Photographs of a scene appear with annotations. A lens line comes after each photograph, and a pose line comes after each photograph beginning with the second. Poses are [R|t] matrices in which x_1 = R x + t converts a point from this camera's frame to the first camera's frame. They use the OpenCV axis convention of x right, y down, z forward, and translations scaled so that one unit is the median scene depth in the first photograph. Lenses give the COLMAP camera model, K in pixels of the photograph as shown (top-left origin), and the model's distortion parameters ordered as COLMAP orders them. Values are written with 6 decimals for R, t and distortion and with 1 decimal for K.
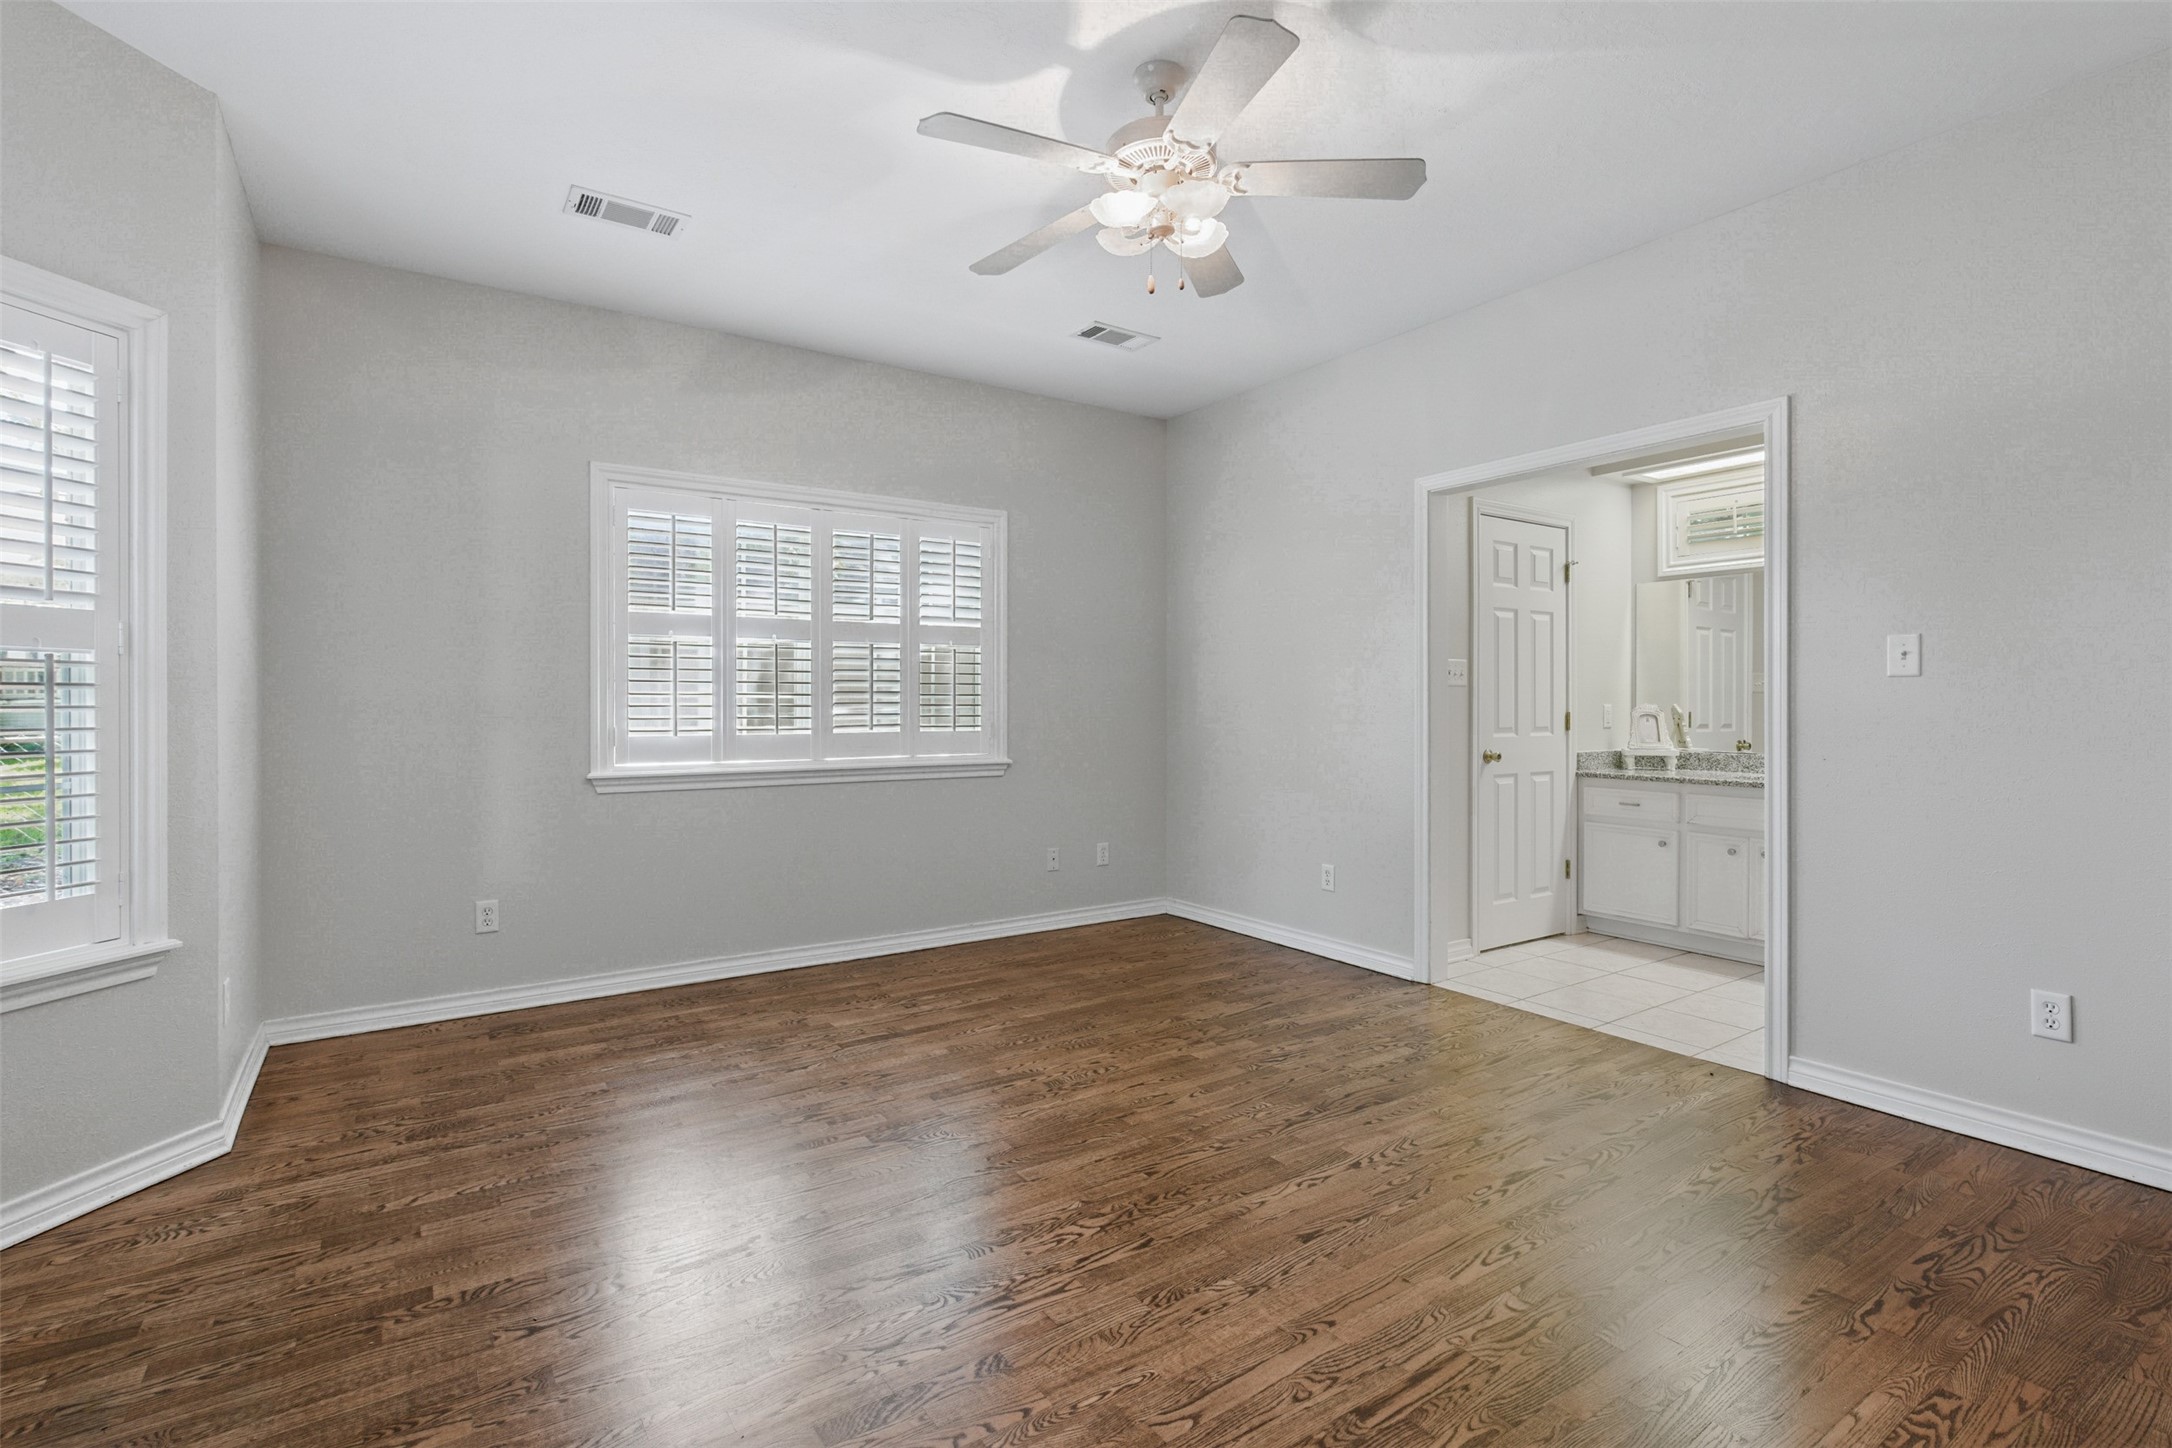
lens RADIAL K [[988.4, 0, 1053.3], [0, 988.4, 702.6], [0, 0, 1]] dist [-0.002960, 0.000826]
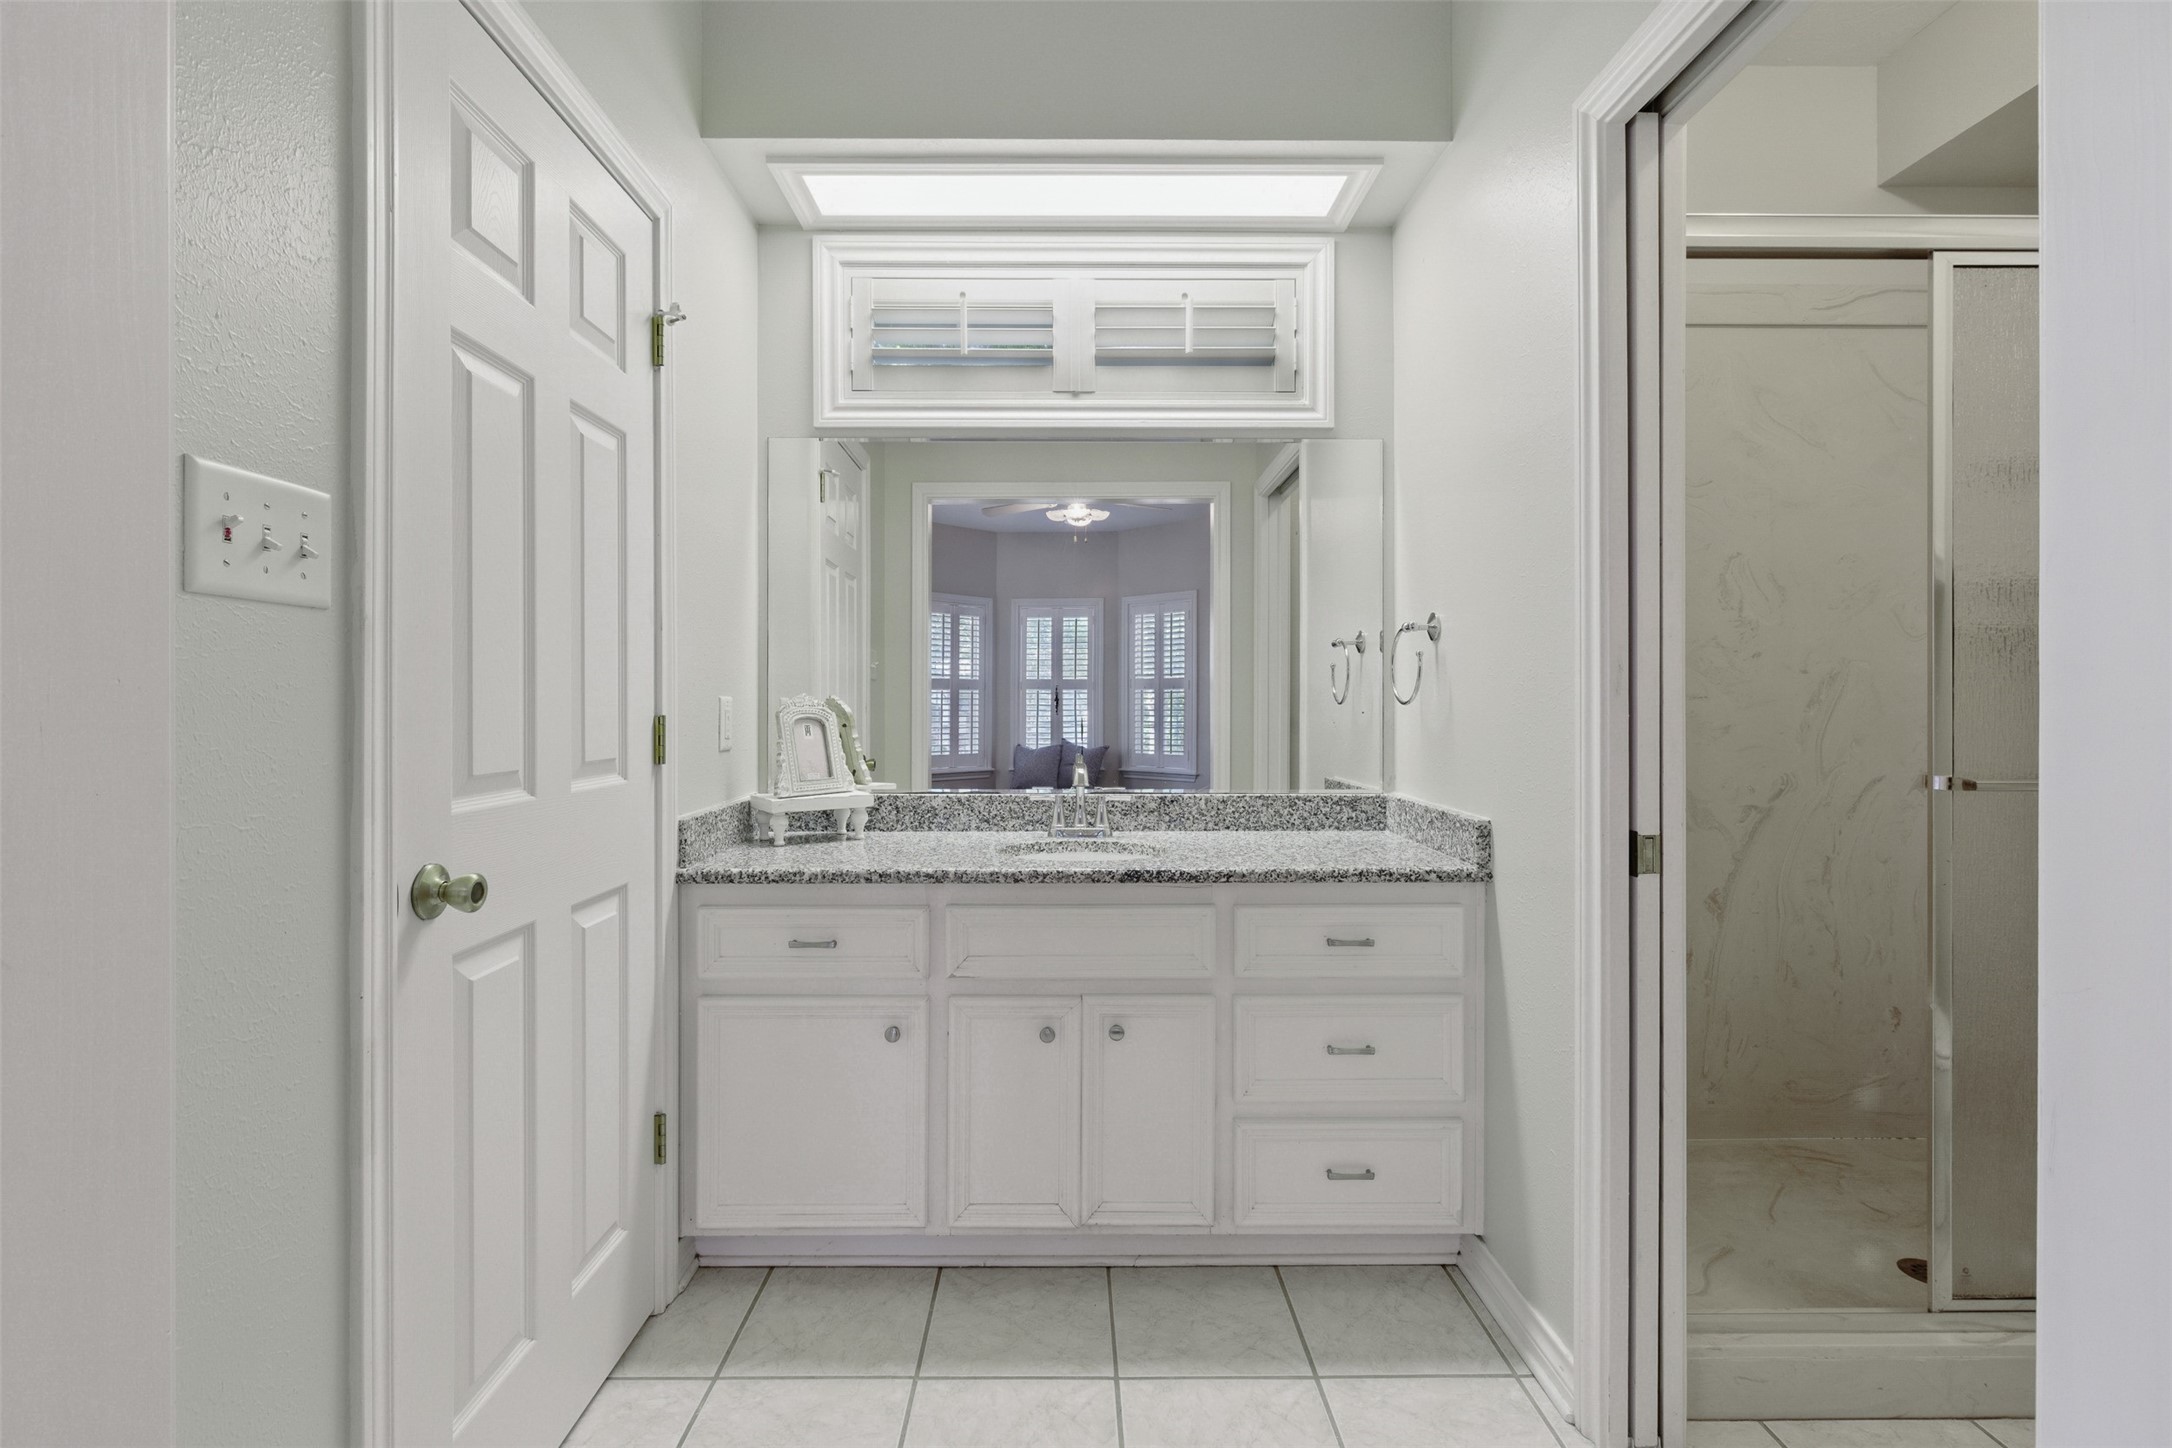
lens RADIAL K [[988.4, 0, 1078.9], [0, 988.4, 698.3], [0, 0, 1]] dist [-0.002960, 0.000826]
pose [[0.528014, 0.000876, 0.849235, 0.356326], [0.001306, 0.999997, -0.001843, 0.005075], [-0.849235, 0.002083, 0.528012, 0.825982]]
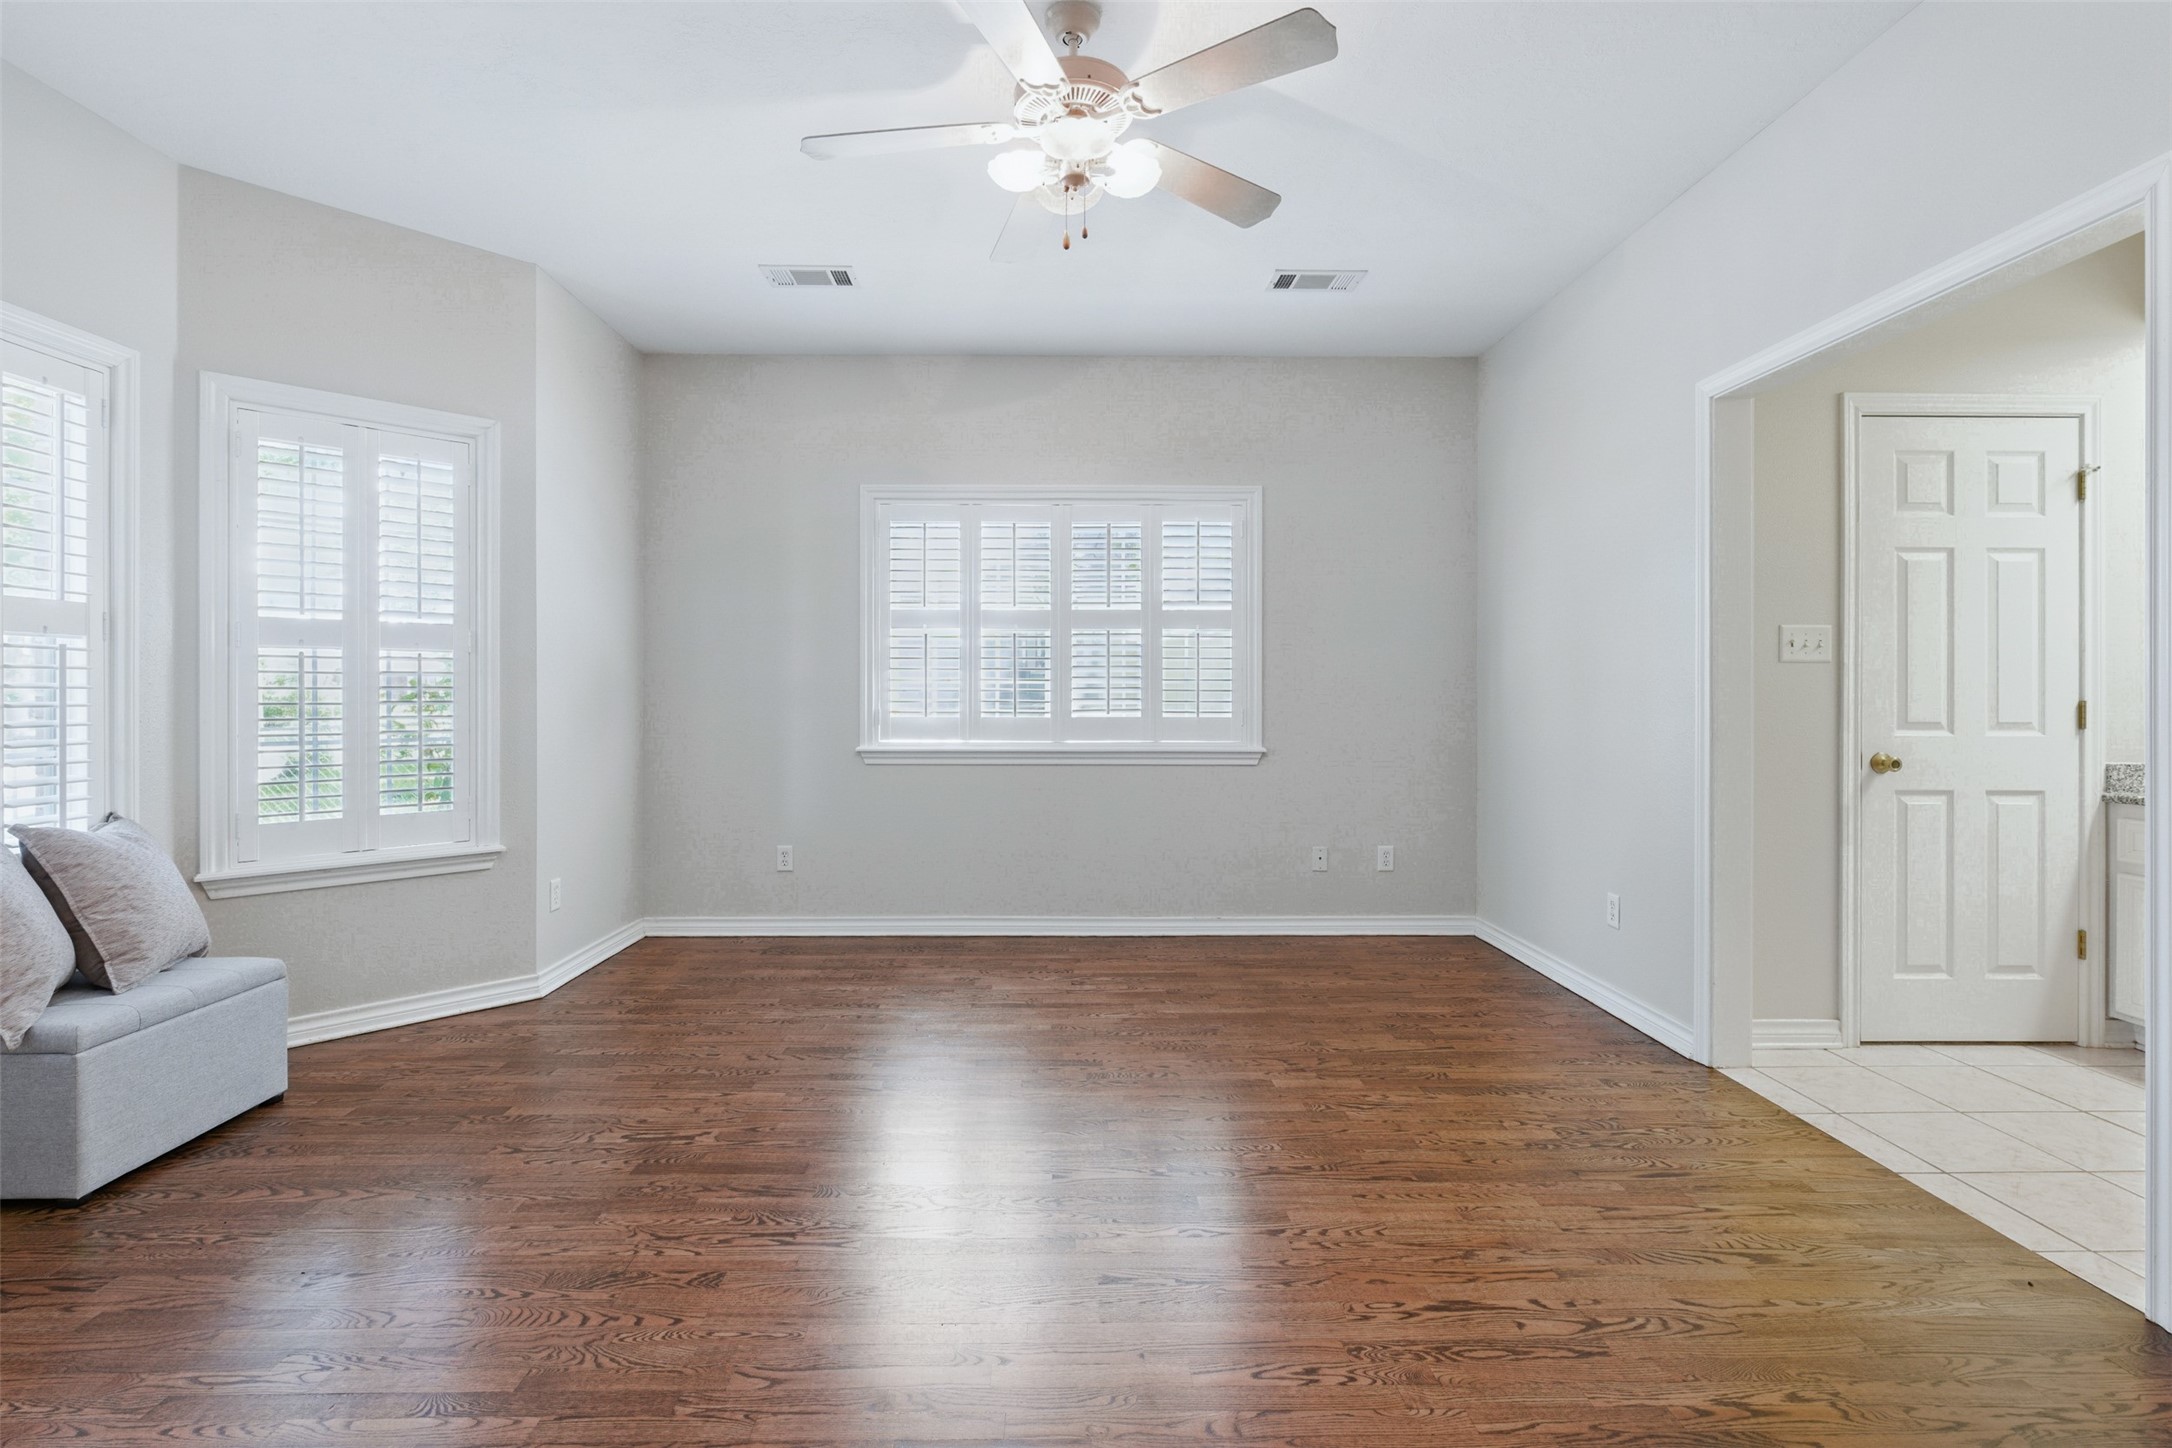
lens RADIAL K [[991.6, 0, 1062.7], [0, 991.6, 695.4], [0, 0, 1]] dist [-0.001451, -0.000194]
pose [[0.845500, 0.001956, -0.533972, 0.373973], [-0.001393, 0.999998, 0.001457, 0.007617], [0.533974, -0.000488, 0.845501, 0.120233]]
